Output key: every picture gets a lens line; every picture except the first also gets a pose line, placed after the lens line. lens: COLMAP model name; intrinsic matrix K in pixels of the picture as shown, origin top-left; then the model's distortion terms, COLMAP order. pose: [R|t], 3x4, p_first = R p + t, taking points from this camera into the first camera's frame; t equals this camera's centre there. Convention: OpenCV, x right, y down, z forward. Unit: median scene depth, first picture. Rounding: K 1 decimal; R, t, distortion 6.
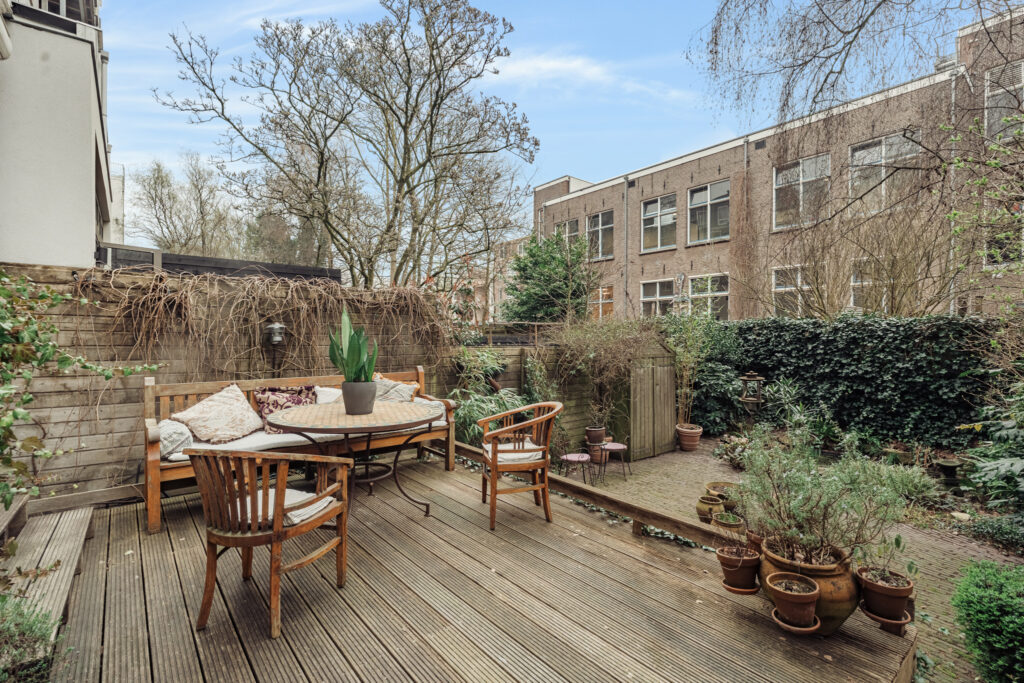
lens RADIAL K [[462.0, 0, 513.0], [0, 462.0, 349.2], [0, 0, 1]] dist [-0.001963, 0.000315]
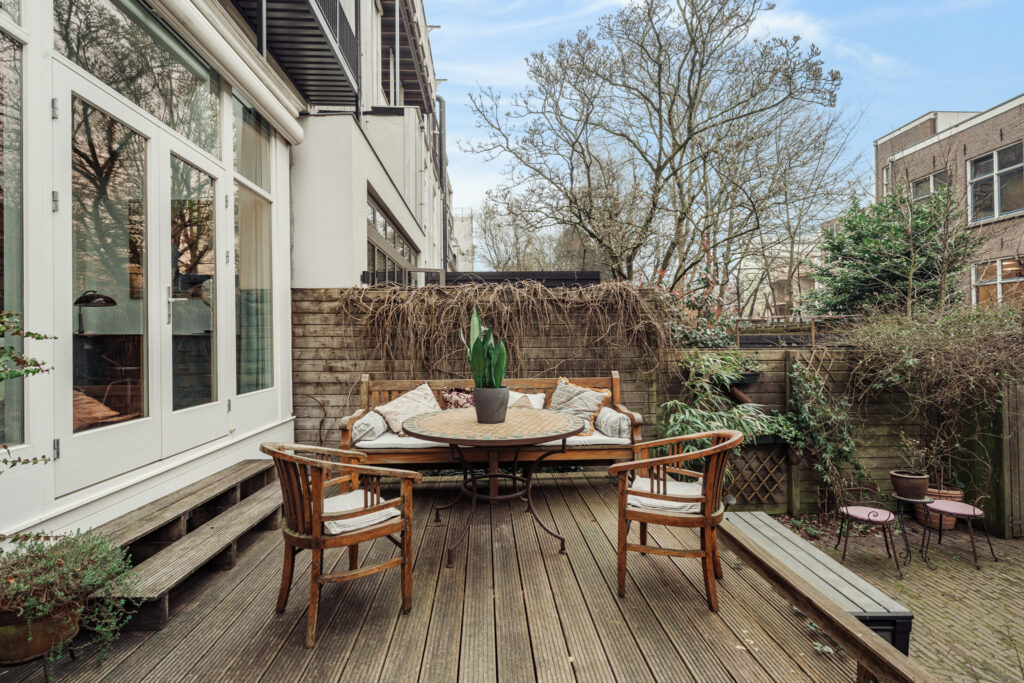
lens RADIAL K [[463.8, 0, 512.0], [0, 463.8, 341.5], [0, 0, 1]] dist [-0.002111, 0.000825]
pose [[0.797629, -0.007821, -0.603098, 0.135927], [-0.003640, 0.999835, -0.017780, -0.002604], [0.603138, 0.016377, 0.797469, 0.148516]]
